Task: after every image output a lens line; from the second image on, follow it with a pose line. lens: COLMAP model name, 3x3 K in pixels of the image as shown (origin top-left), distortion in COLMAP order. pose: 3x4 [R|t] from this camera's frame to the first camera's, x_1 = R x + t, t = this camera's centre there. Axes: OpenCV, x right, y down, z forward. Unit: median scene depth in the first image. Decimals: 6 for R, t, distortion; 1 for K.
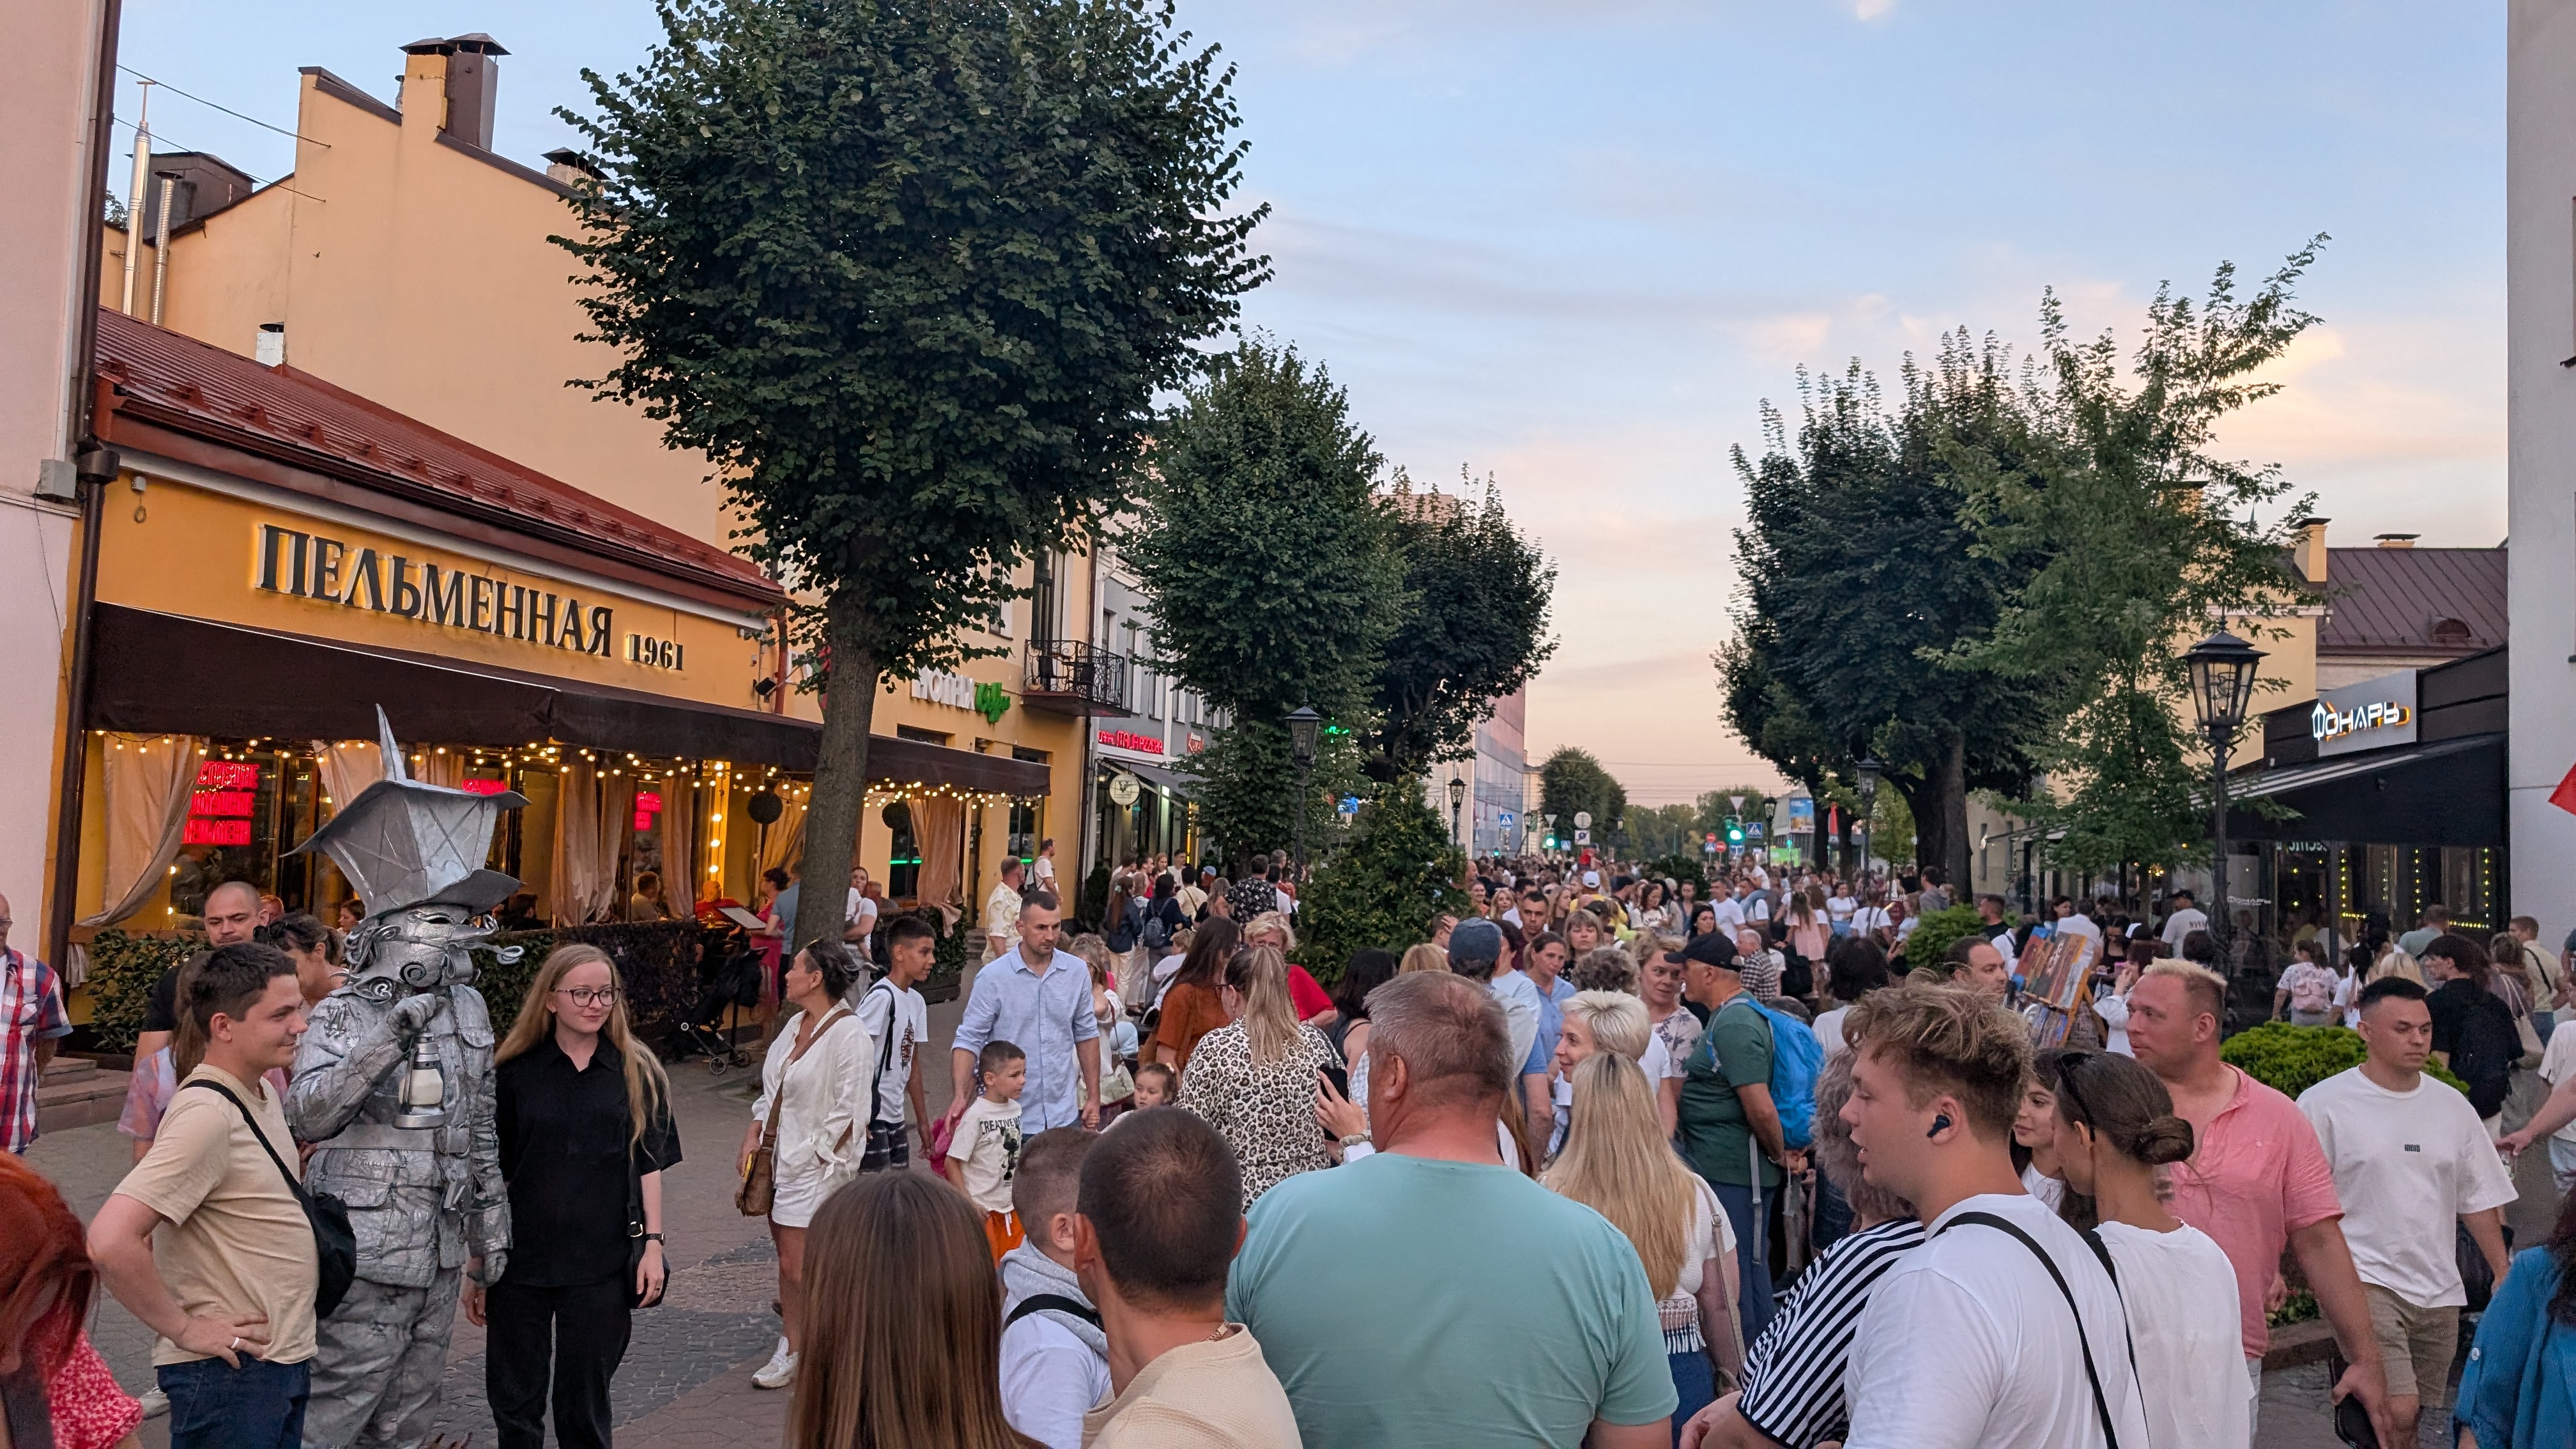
lens RADIAL K [[1765.3, 0, 1280.6], [0, 1765.3, 730.0], [0, 0, 1]] dist [0.003306, -0.001739]
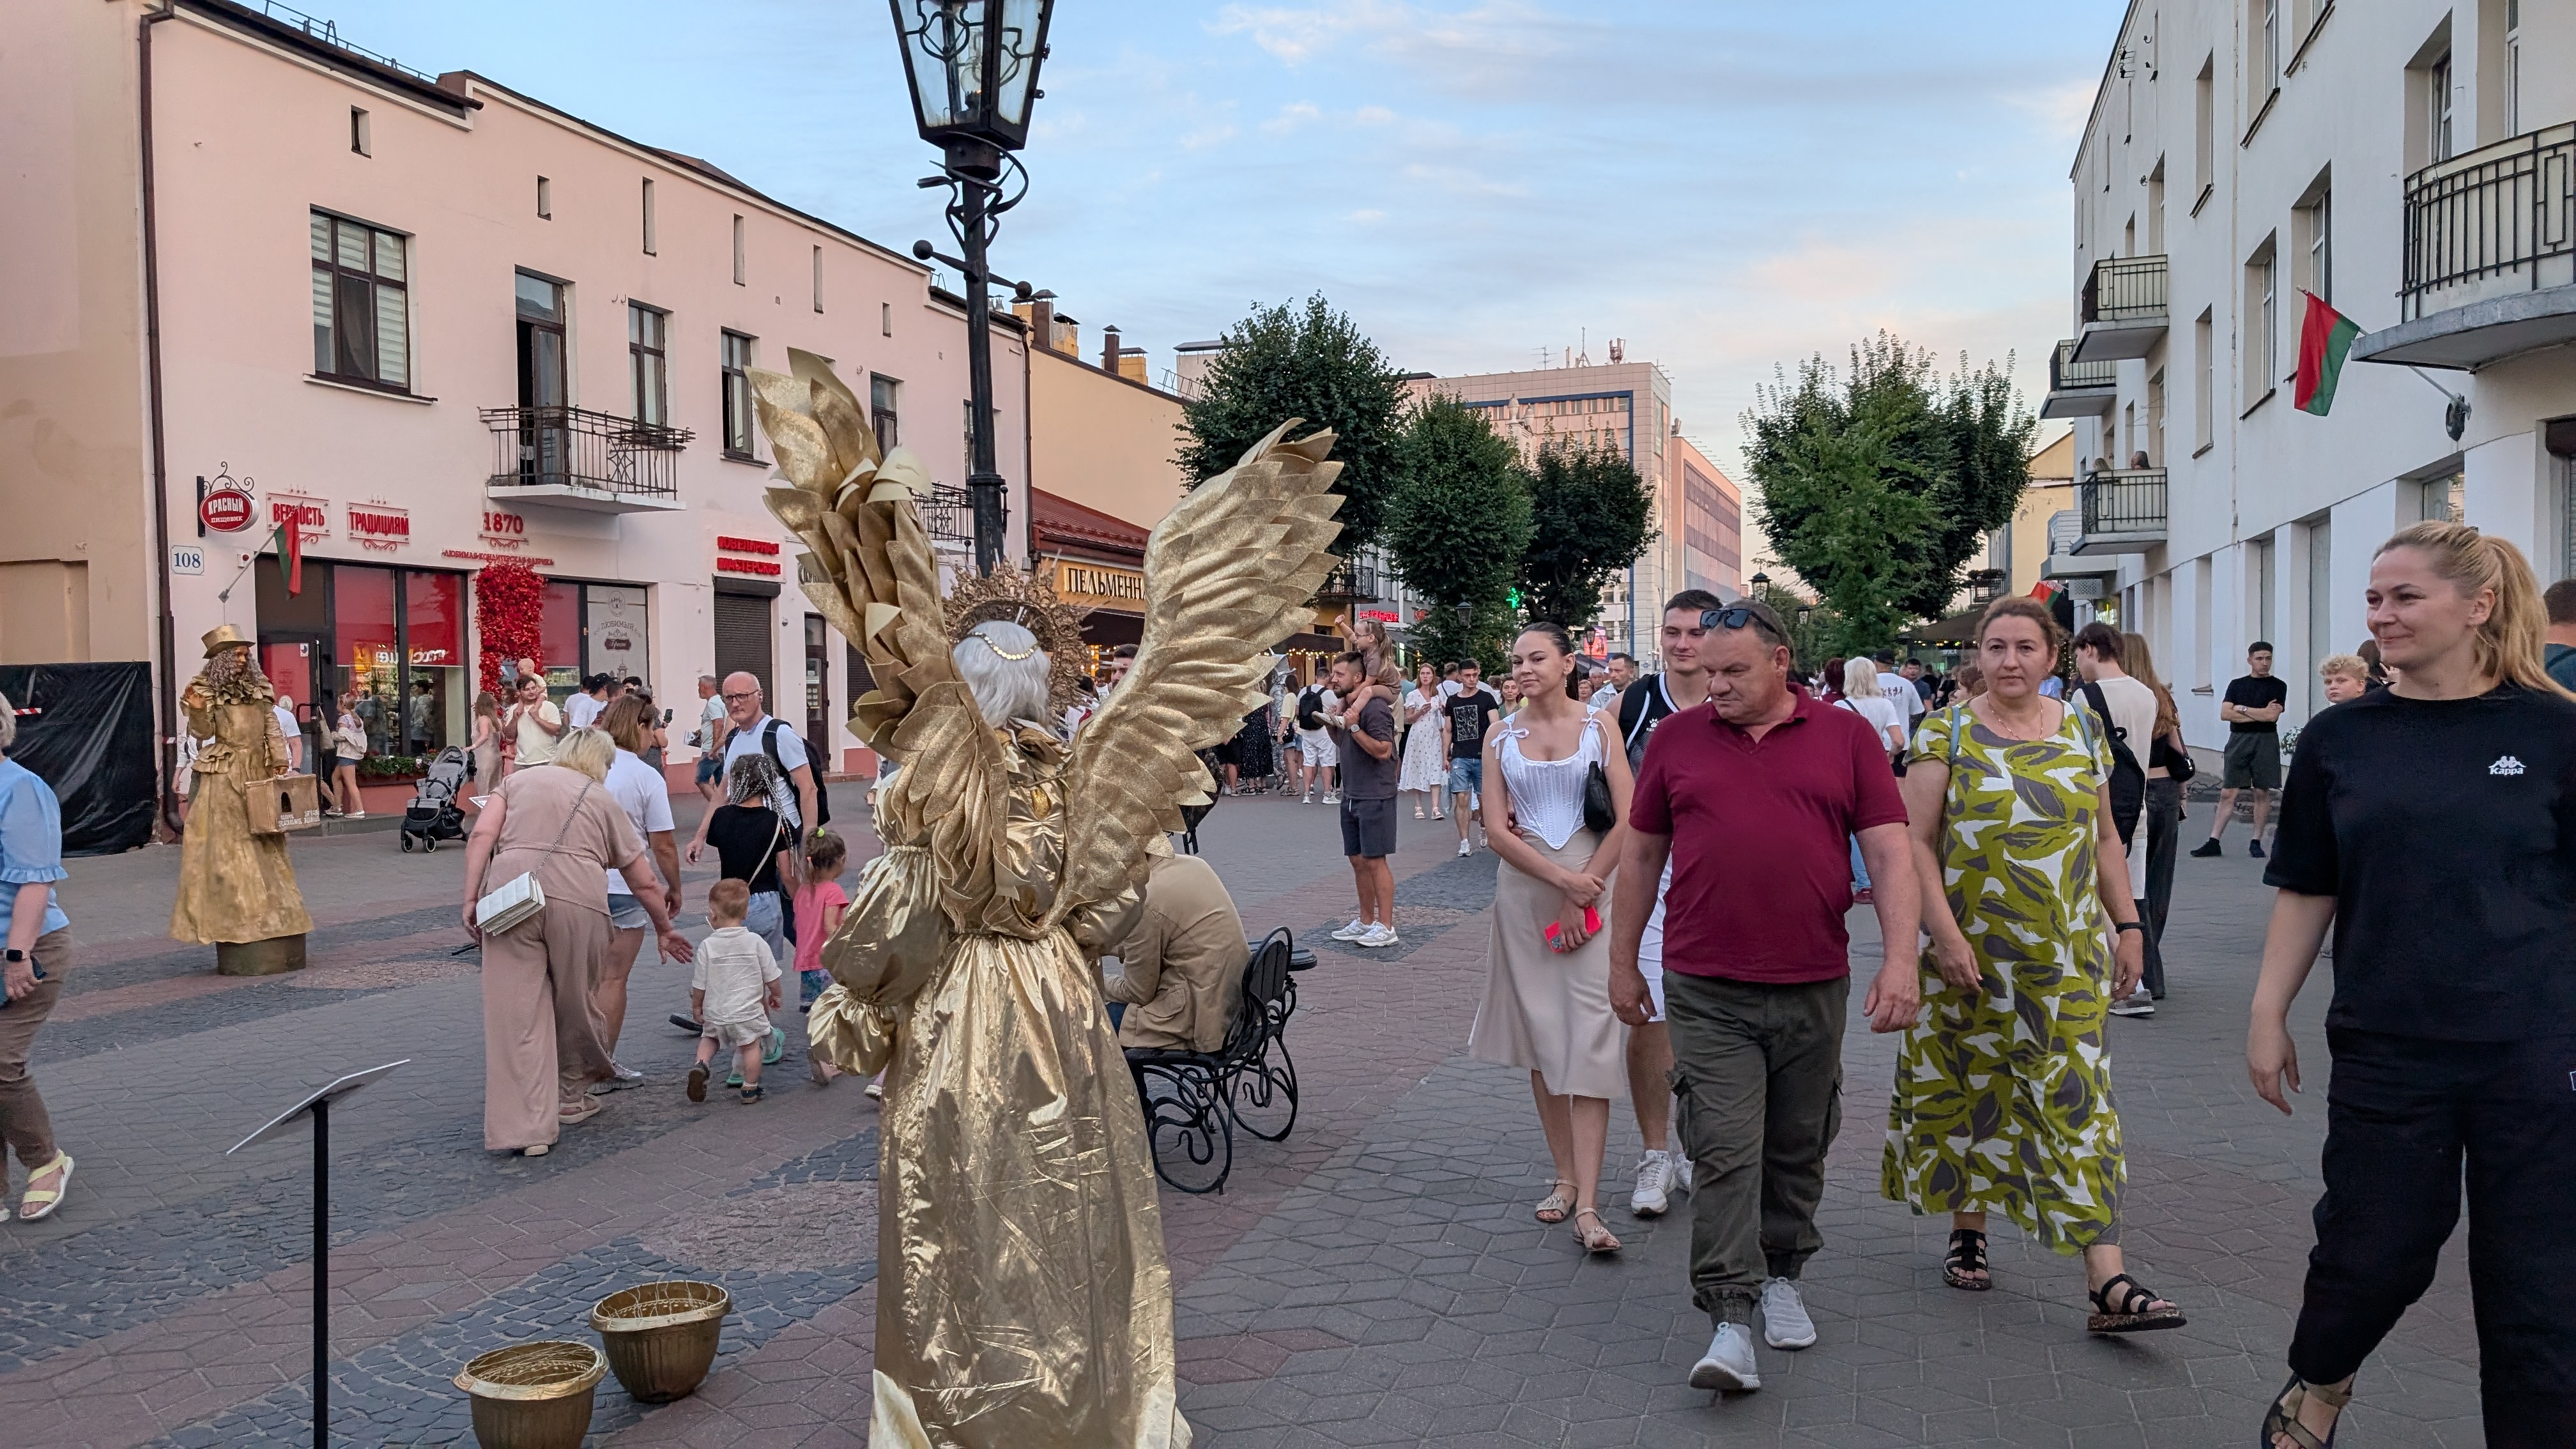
lens RADIAL K [[1765.3, 0, 1284.2], [0, 1765.3, 731.7], [0, 0, 1]] dist [0.003306, -0.001739]
pose [[0.989691, -0.043995, -0.136296, 0.056940], [0.055692, 0.994973, 0.083227, -0.033056], [0.131949, -0.089960, 0.987166, -0.772204]]
